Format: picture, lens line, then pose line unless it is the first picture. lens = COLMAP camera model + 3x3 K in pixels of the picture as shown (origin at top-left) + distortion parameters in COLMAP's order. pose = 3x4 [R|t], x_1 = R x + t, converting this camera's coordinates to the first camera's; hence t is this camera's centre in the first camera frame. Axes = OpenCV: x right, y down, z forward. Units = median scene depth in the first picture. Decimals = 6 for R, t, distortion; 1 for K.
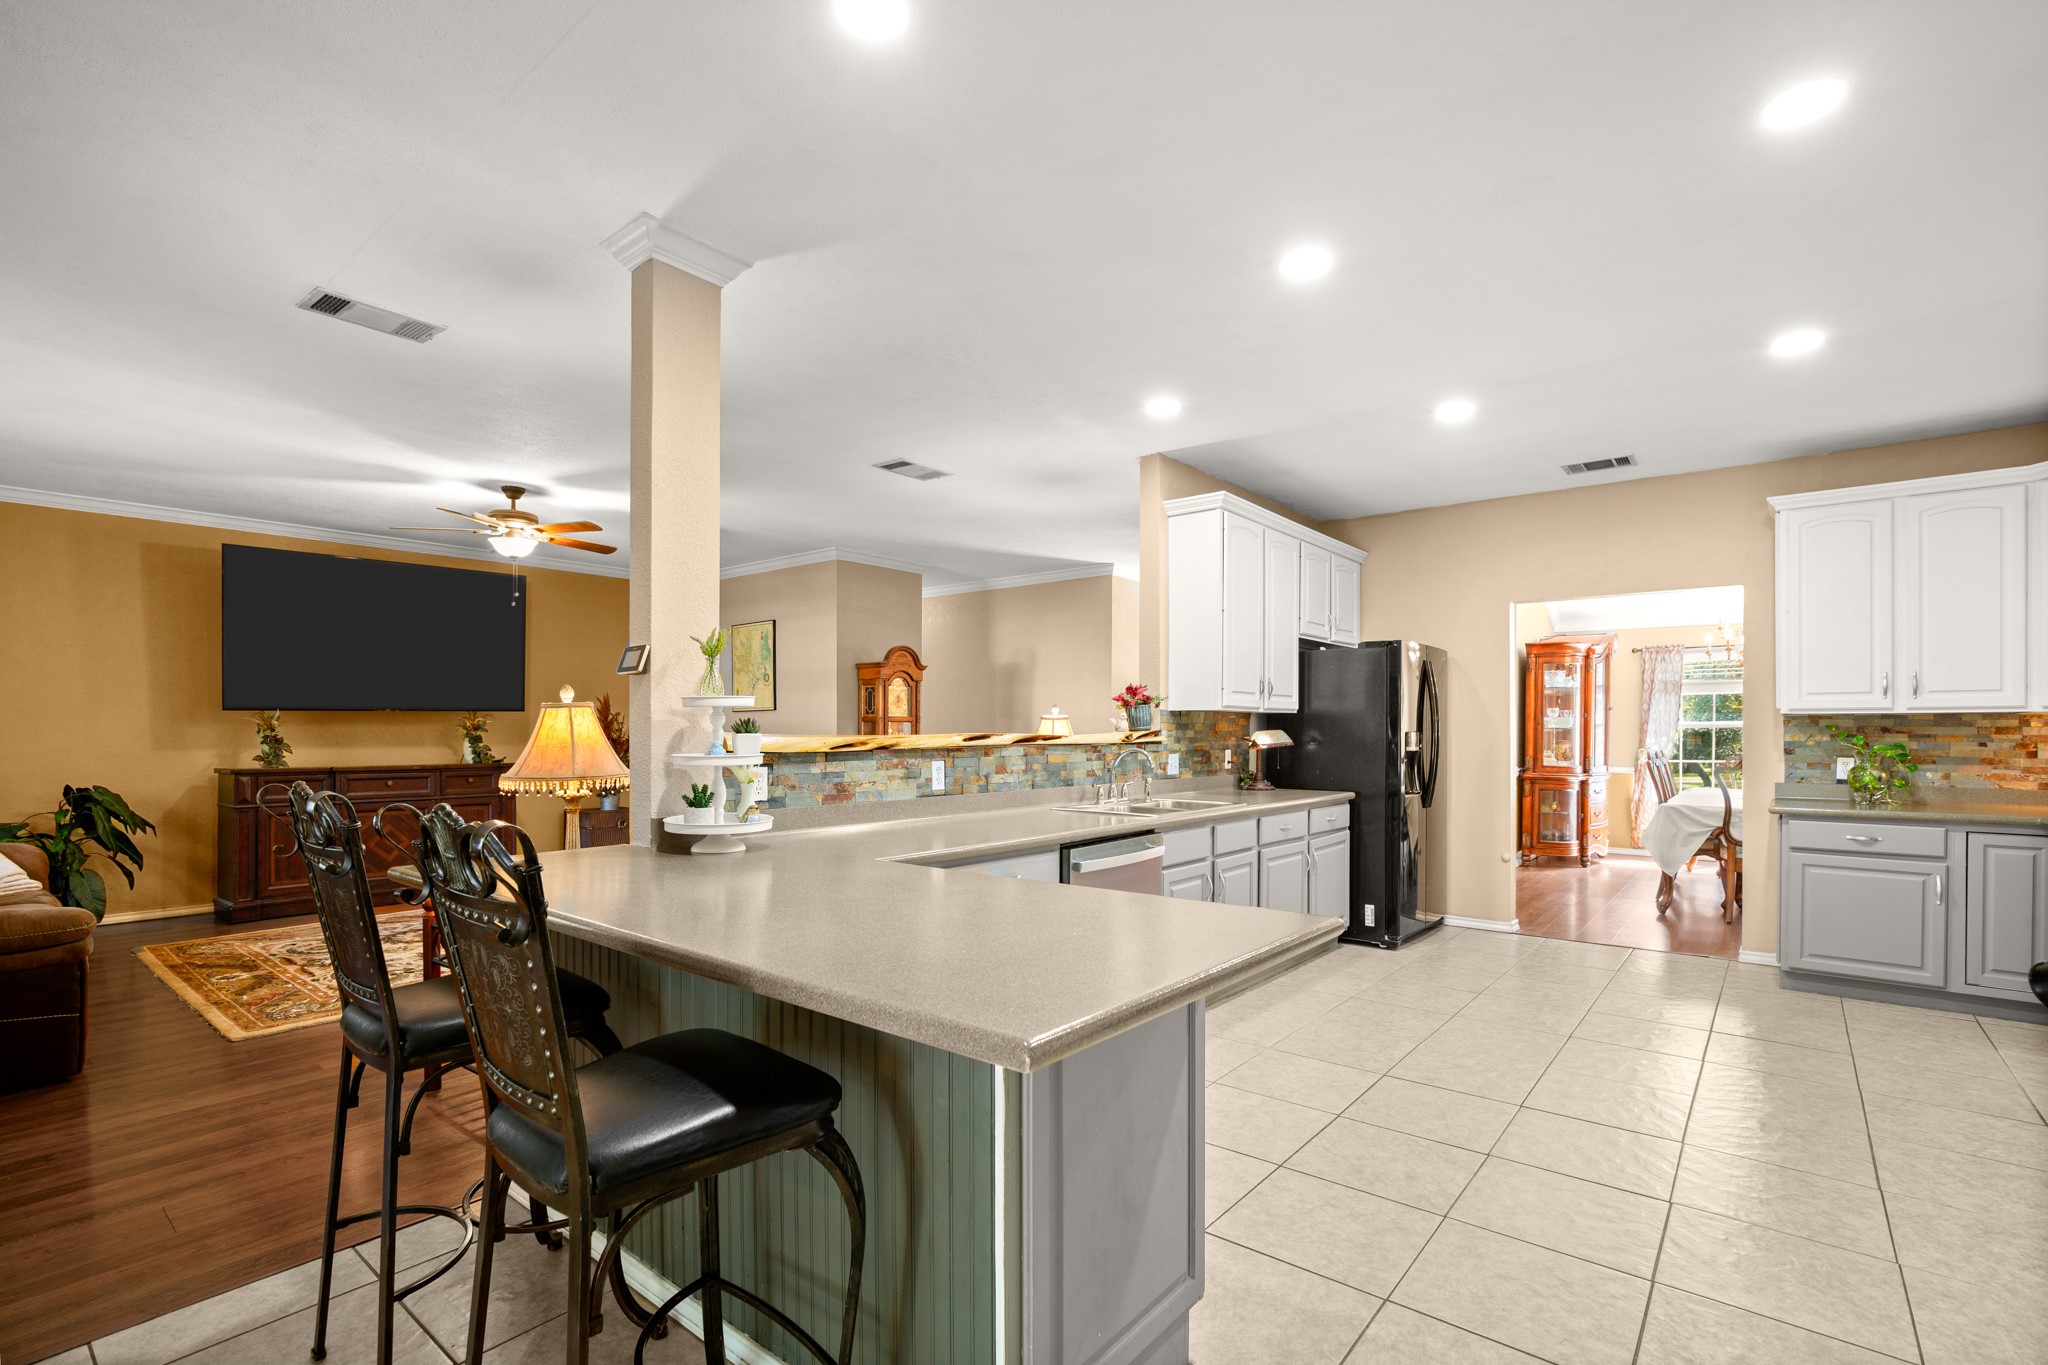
lens RADIAL K [[939.1, 0, 1024.7], [0, 939.1, 736.9], [0, 0, 1]] dist [-0.014134, 0.003983]
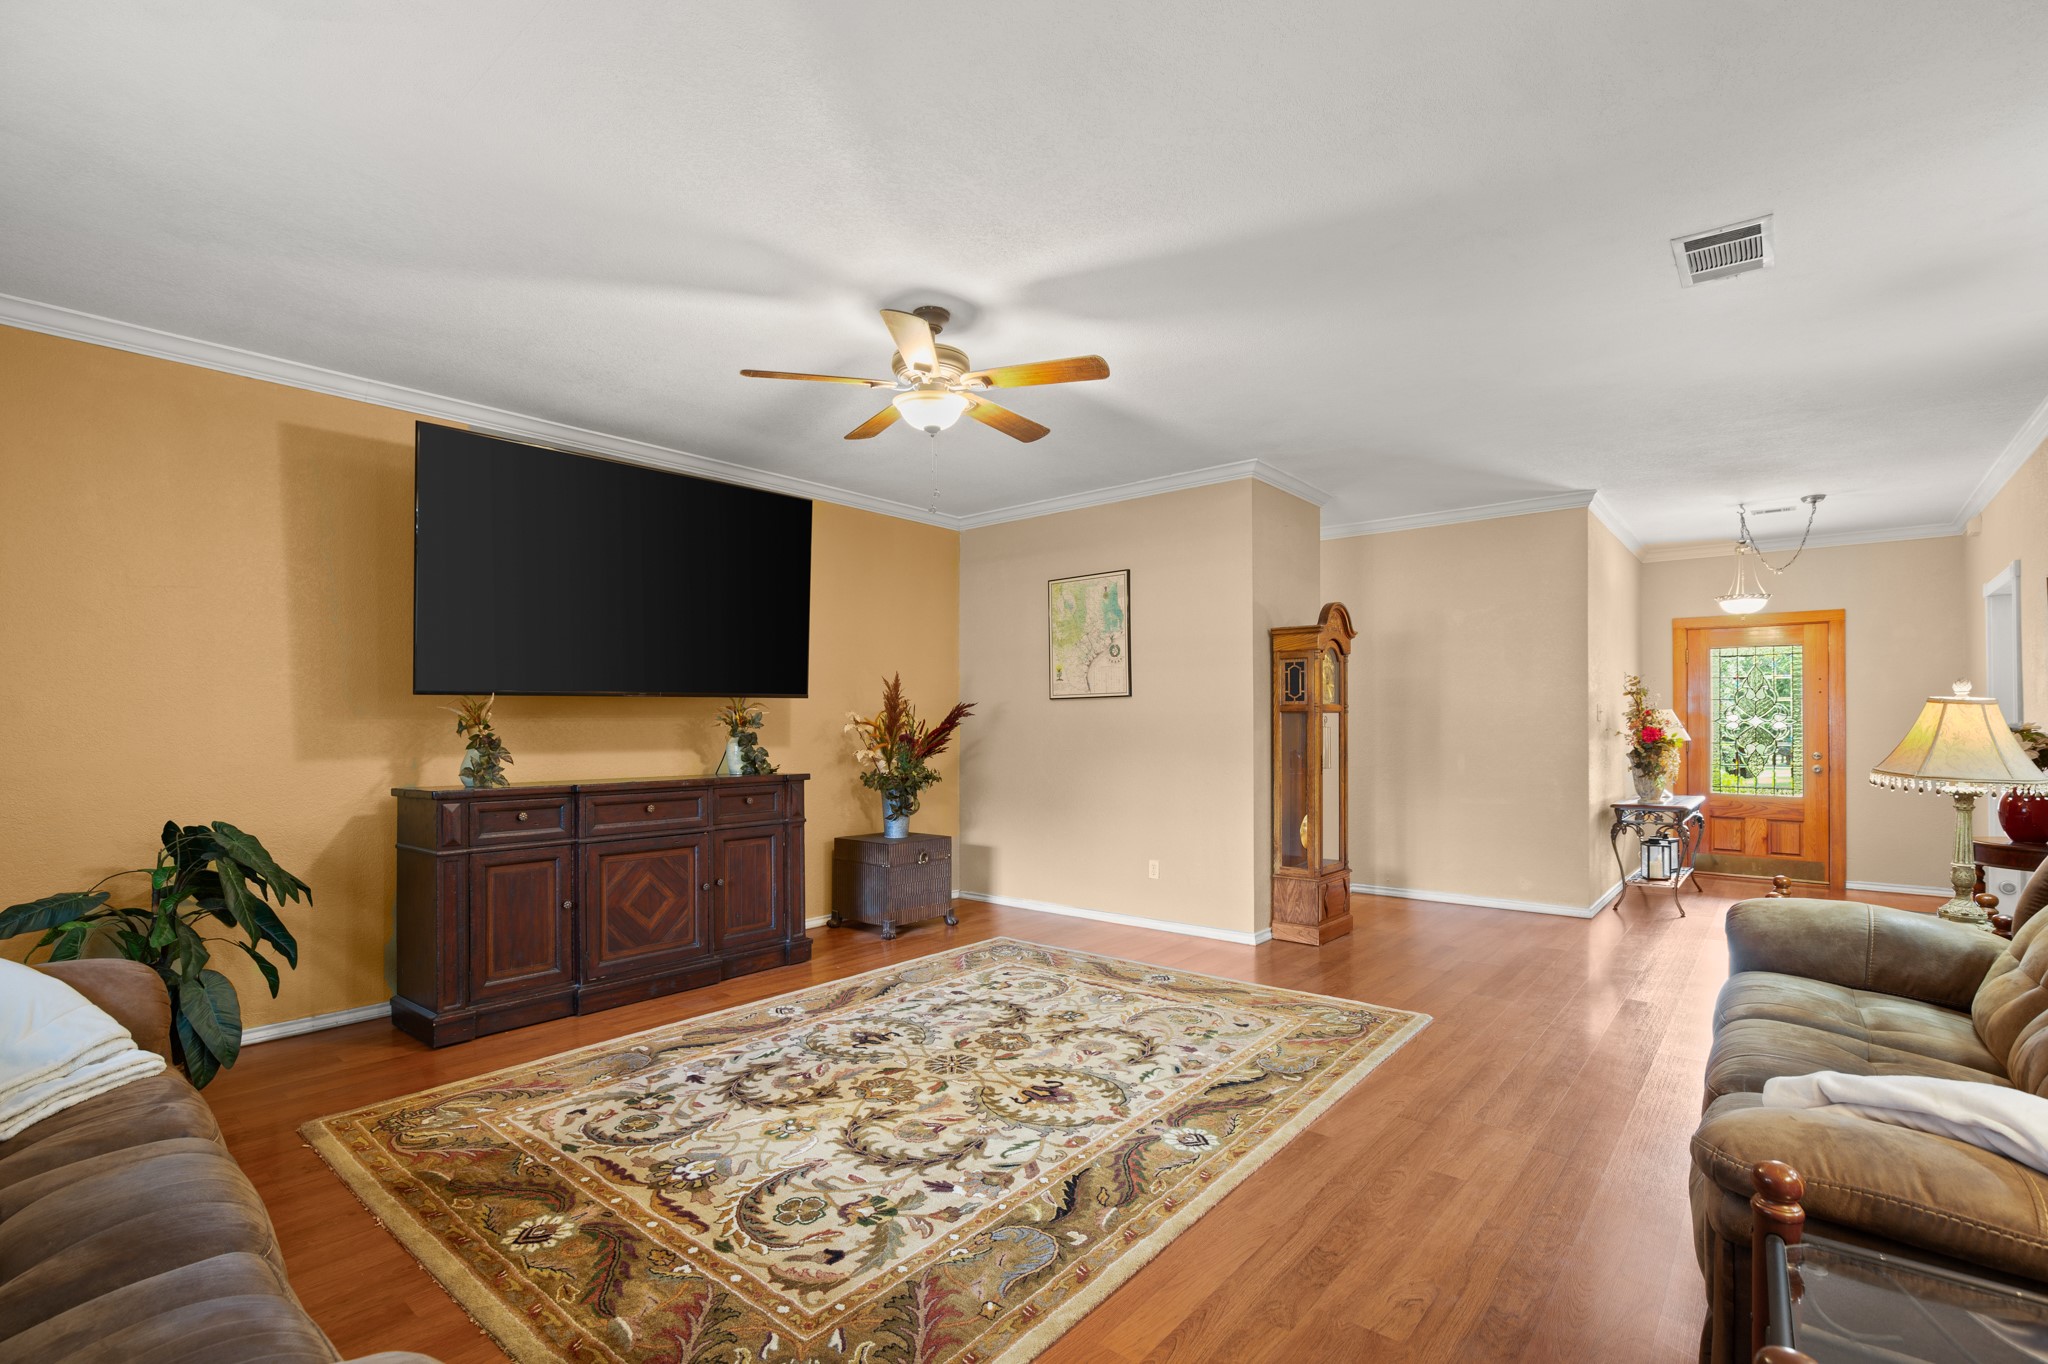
lens RADIAL K [[939.1, 0, 1035.9], [0, 939.1, 722.0], [0, 0, 1]] dist [-0.014134, 0.003983]
pose [[0.999967, -0.003998, -0.007028, -0.486115], [0.003928, 0.999943, -0.009937, -0.003147], [0.007067, 0.009909, 0.999926, 0.421958]]
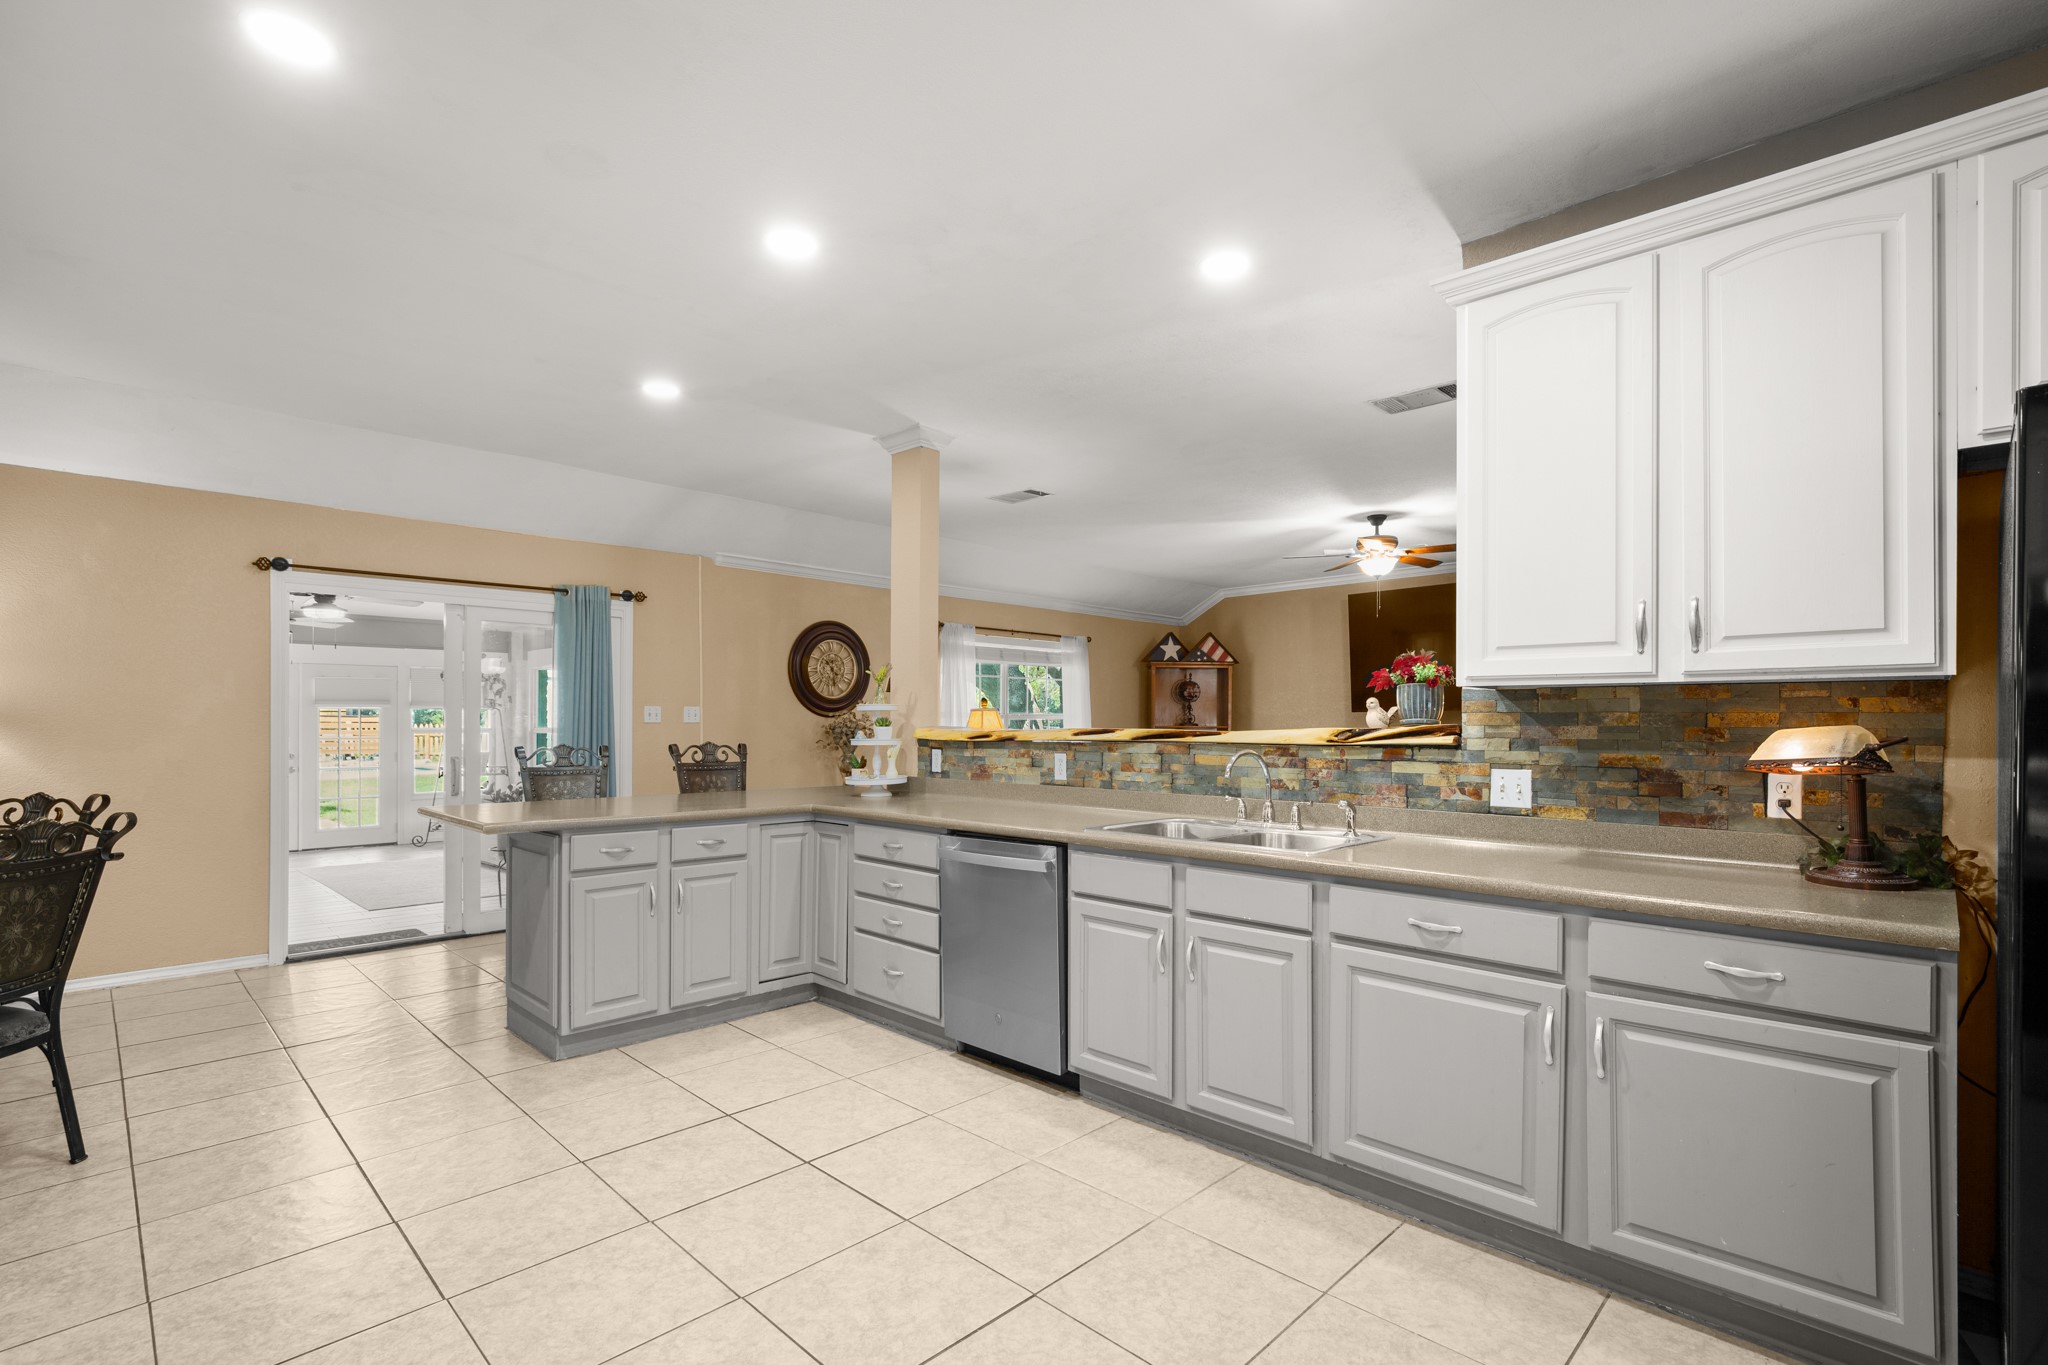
lens RADIAL K [[939.1, 0, 1043.2], [0, 939.1, 723.7], [0, 0, 1]] dist [-0.014134, 0.003983]
pose [[-0.083889, -0.001588, -0.996474, 0.648048], [-0.009353, 0.999956, -0.000806, -0.004839], [0.996431, 0.009253, -0.083901, 0.700721]]
